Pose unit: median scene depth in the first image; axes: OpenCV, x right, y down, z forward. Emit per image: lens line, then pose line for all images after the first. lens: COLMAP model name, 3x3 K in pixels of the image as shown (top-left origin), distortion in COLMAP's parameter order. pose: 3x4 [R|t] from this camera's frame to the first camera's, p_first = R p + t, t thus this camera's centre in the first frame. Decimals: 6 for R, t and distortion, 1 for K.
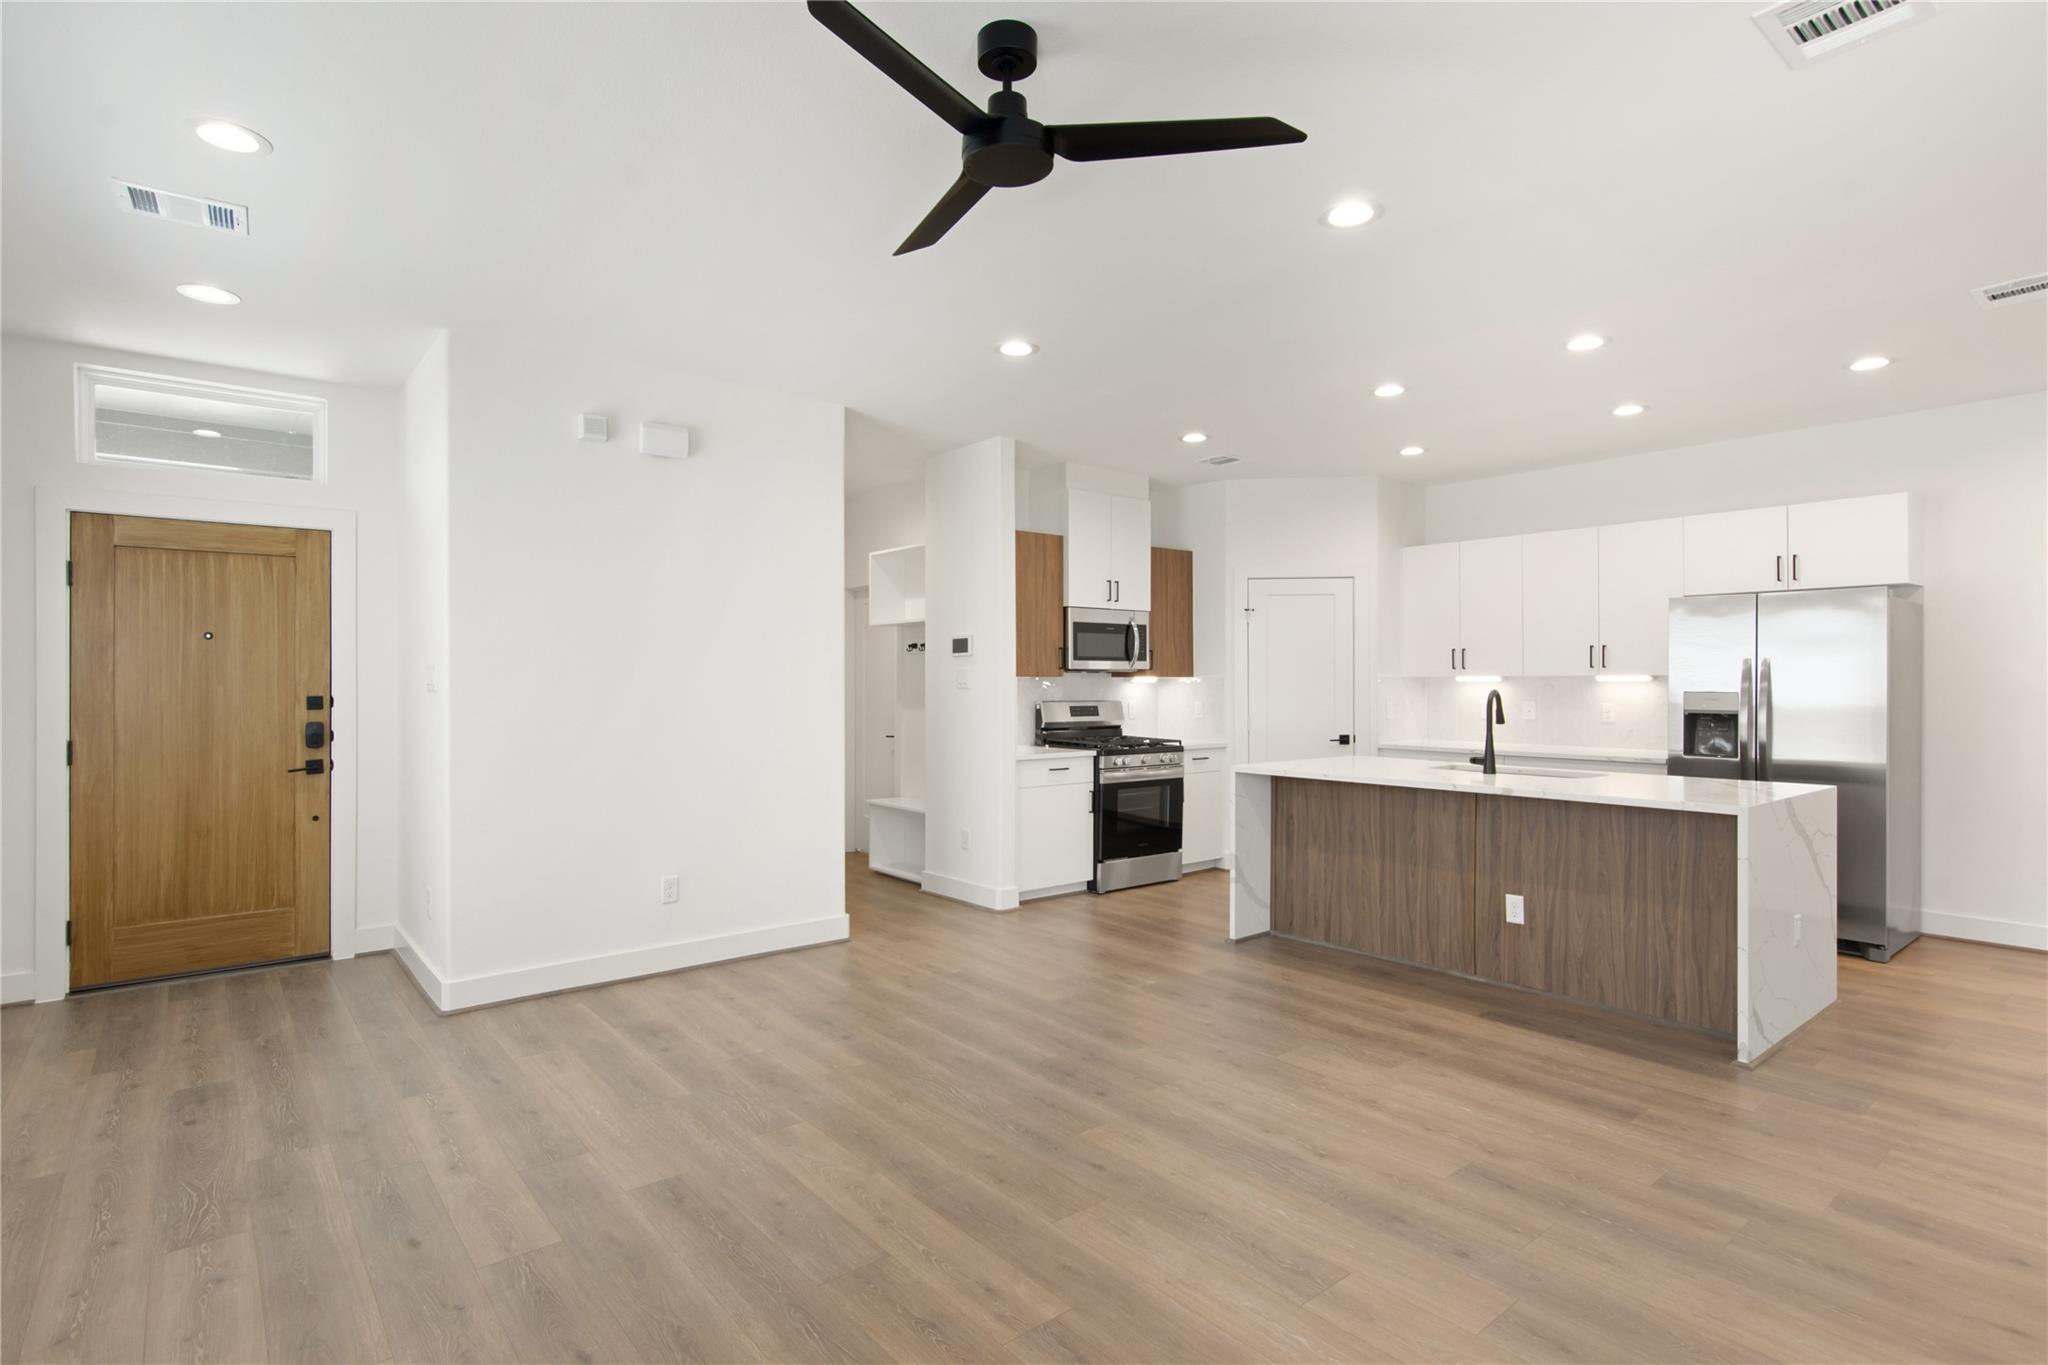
lens RADIAL K [[1026.0, 0, 1024.0], [0, 1026.0, 682.5], [0, 0, 1]] dist [0.003432, 0.000024]
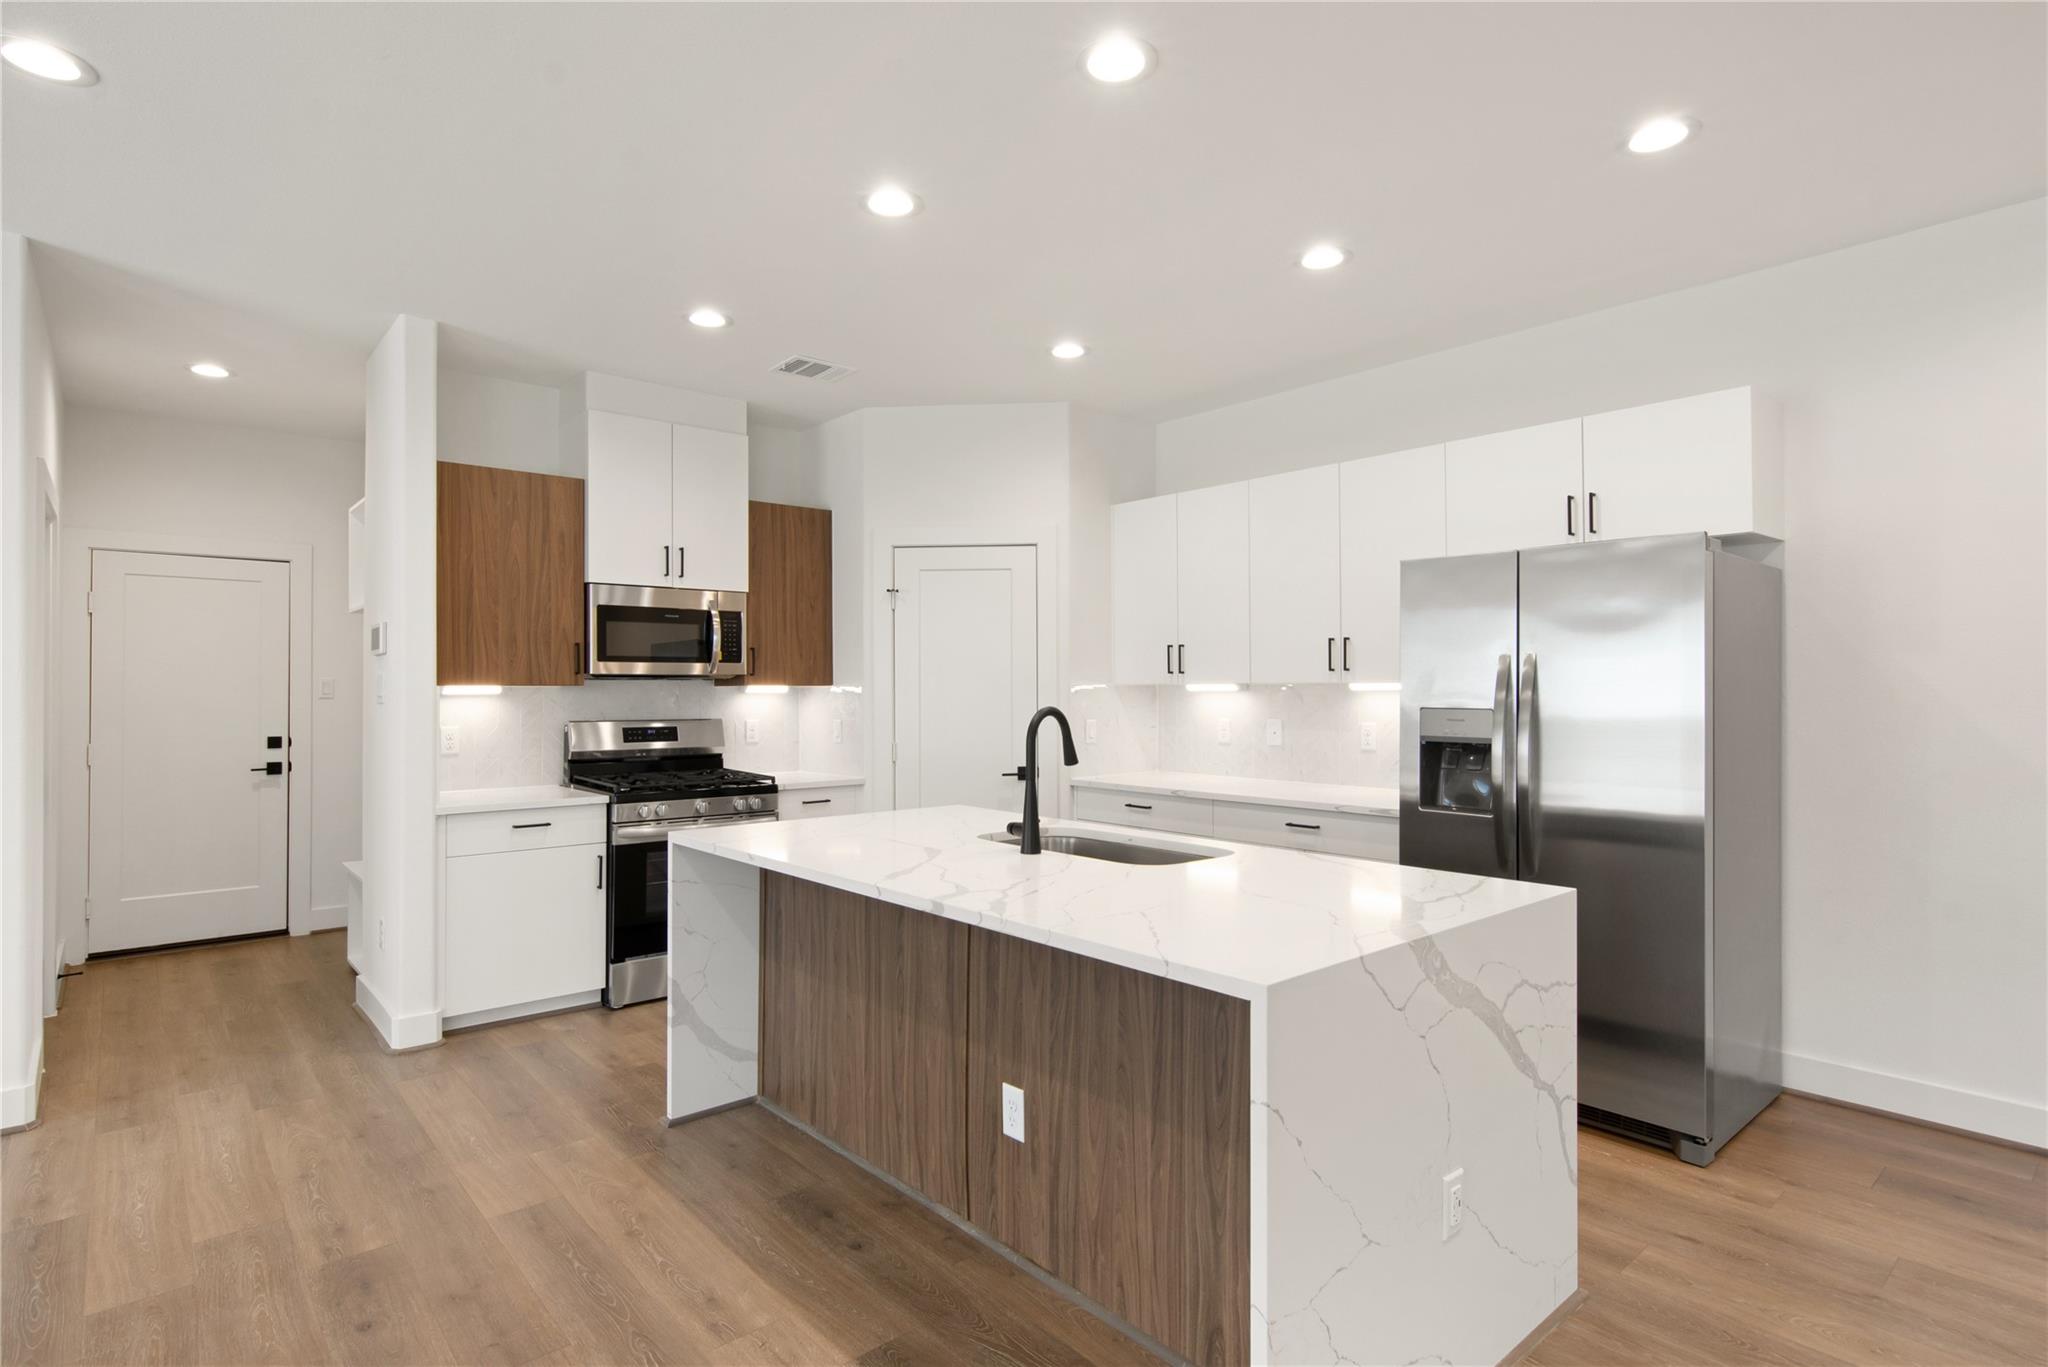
lens RADIAL K [[1043.2, 0, 1024.0], [0, 1043.2, 683.5], [0, 0, 1]] dist [0.000329, -0.000097]
pose [[0.999566, -0.002348, 0.029373, 0.389455], [0.002593, 0.999962, -0.008309, -0.000607], [-0.029352, 0.008381, 0.999534, 0.372713]]
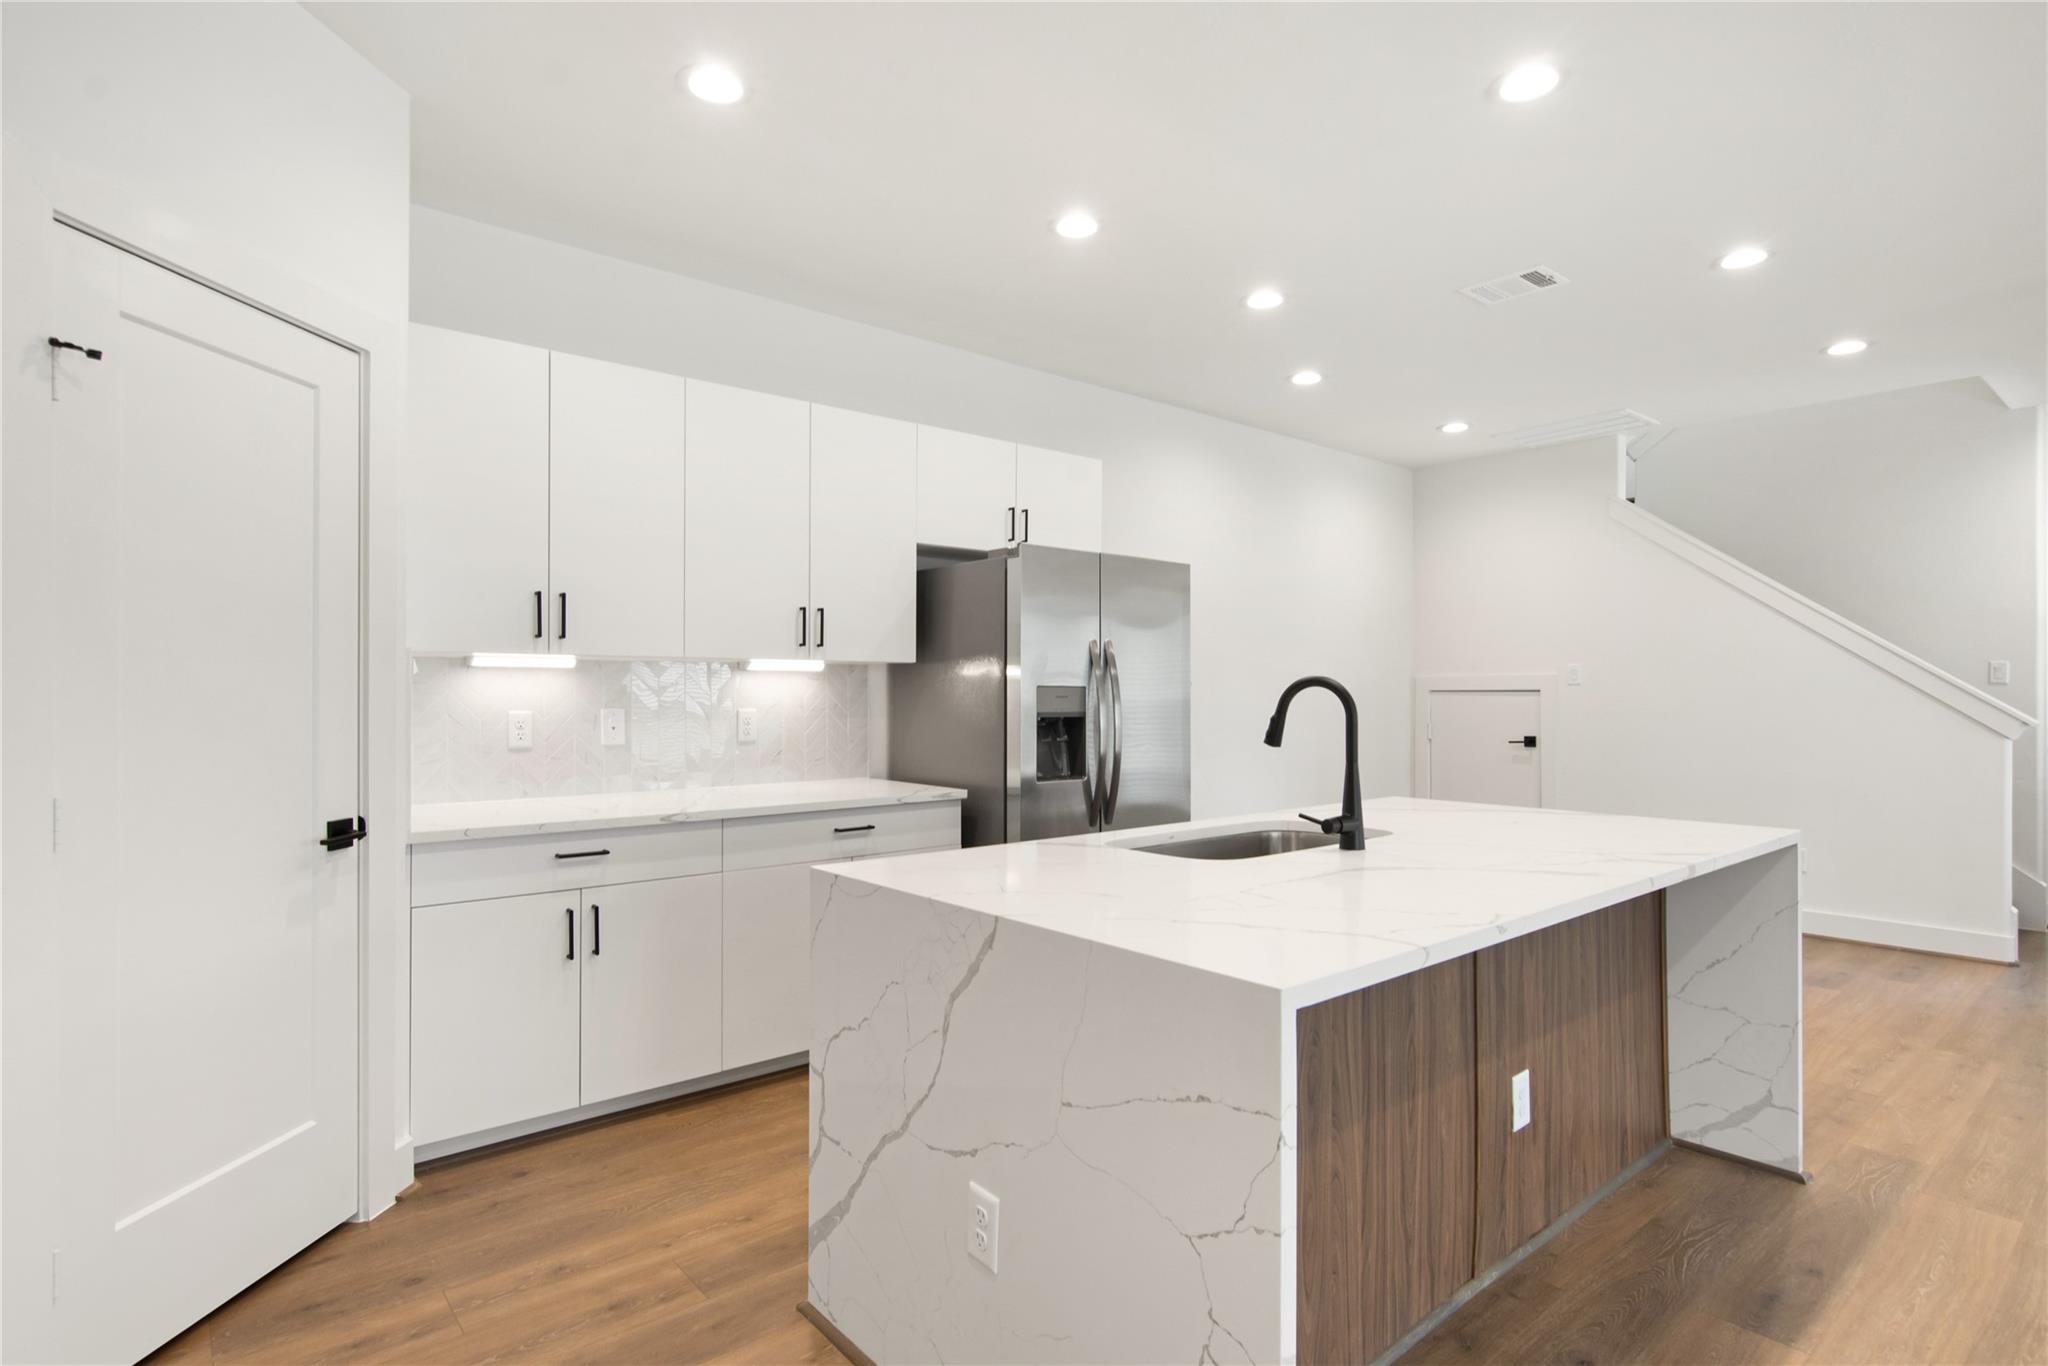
lens RADIAL K [[1026.0, 0, 1024.0], [0, 1026.0, 683.0], [0, 0, 1]] dist [0.003432, 0.000024]
pose [[-0.010636, 0.004643, 0.999933, -0.031579], [0.002375, 0.999987, -0.004618, 0.011049], [-0.999941, 0.002326, -0.010646, 1.045919]]
